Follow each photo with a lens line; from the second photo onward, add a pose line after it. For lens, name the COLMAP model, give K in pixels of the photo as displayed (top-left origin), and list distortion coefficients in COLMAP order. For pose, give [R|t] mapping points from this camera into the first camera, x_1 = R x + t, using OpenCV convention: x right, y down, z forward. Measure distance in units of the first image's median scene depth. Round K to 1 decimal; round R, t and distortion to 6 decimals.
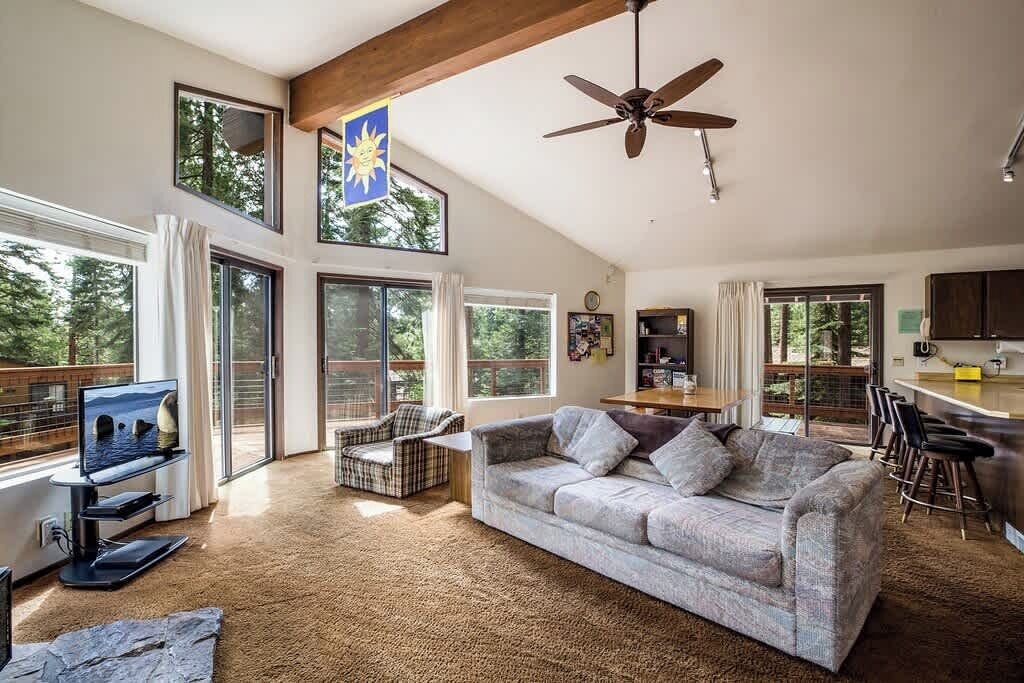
lens RADIAL K [[471.3, 0, 512.0], [0, 471.3, 341.5], [0, 0, 1]] dist [0.000345, 0.000019]
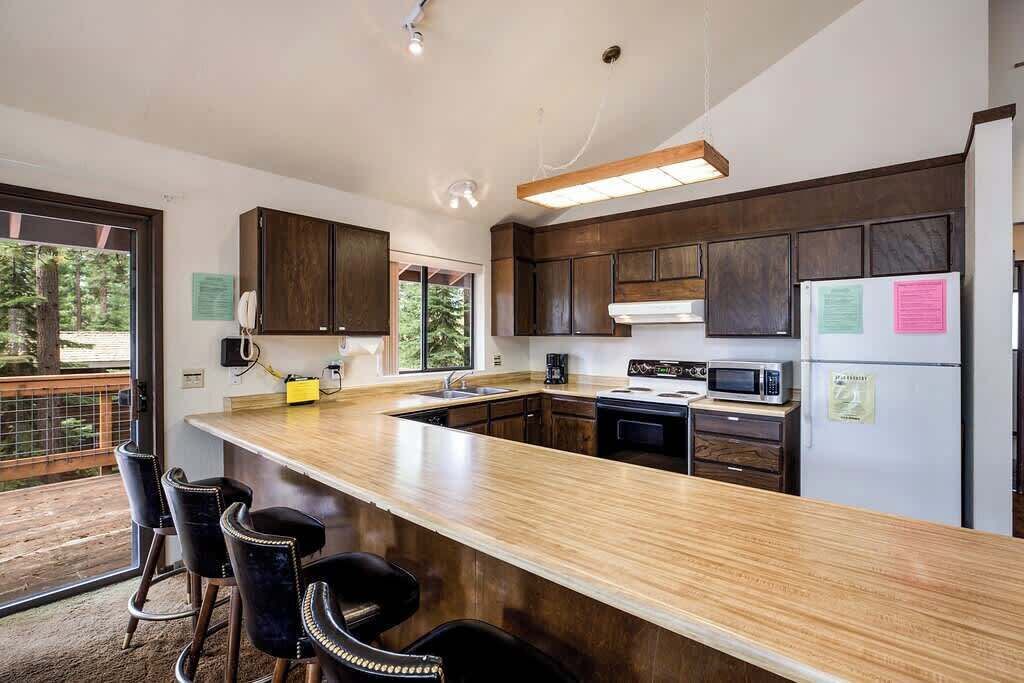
lens RADIAL K [[482.2, 0, 522.7], [0, 482.2, 337.0], [0, 0, 1]] dist [0.013371, 0.000025]
pose [[0.179422, -0.015653, 0.983648, 0.394254], [-0.010481, 0.999786, 0.017821, -0.013409], [-0.983716, -0.013507, 0.179220, 0.584751]]
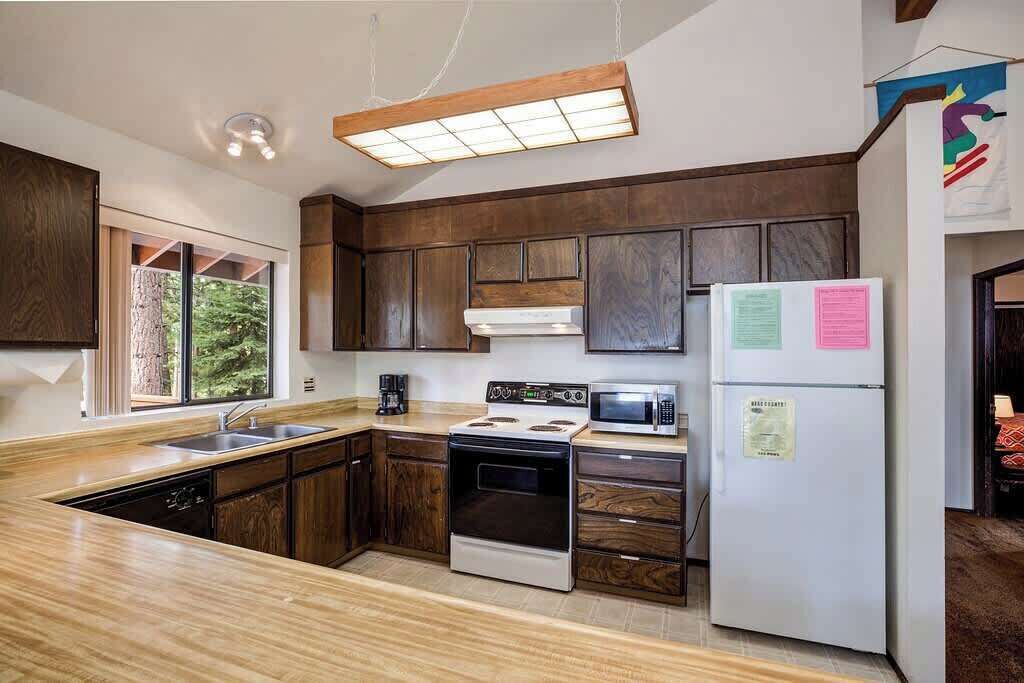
lens RADIAL K [[495.9, 0, 516.6], [0, 495.9, 348.4], [0, 0, 1]] dist [-0.004136, 0.000030]
pose [[-0.139035, -0.008677, 0.990249, 0.567376], [-0.018113, 0.999817, 0.006218, -0.011212], [-0.990122, -0.017072, -0.139166, 0.608138]]
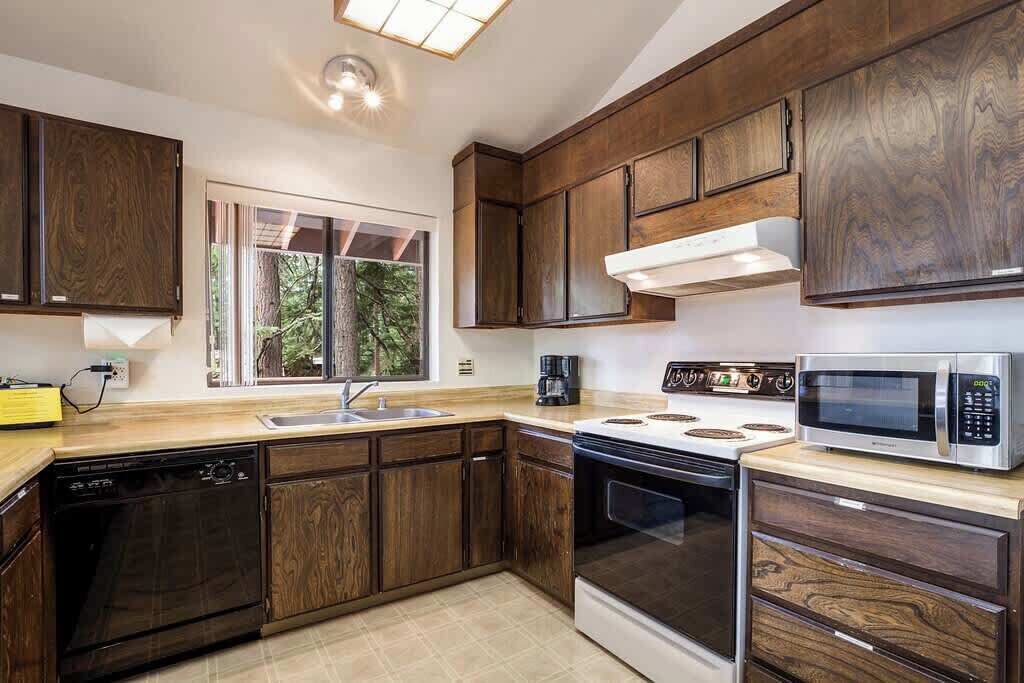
lens RADIAL K [[509.8, 0, 514.3], [0, 509.8, 354.3], [0, 0, 1]] dist [-0.011682, 0.000806]
pose [[0.460932, -0.014673, 0.887314, 0.753205], [0.004647, 0.999890, 0.014120, 0.023148], [-0.887423, -0.002385, 0.460950, 0.463462]]
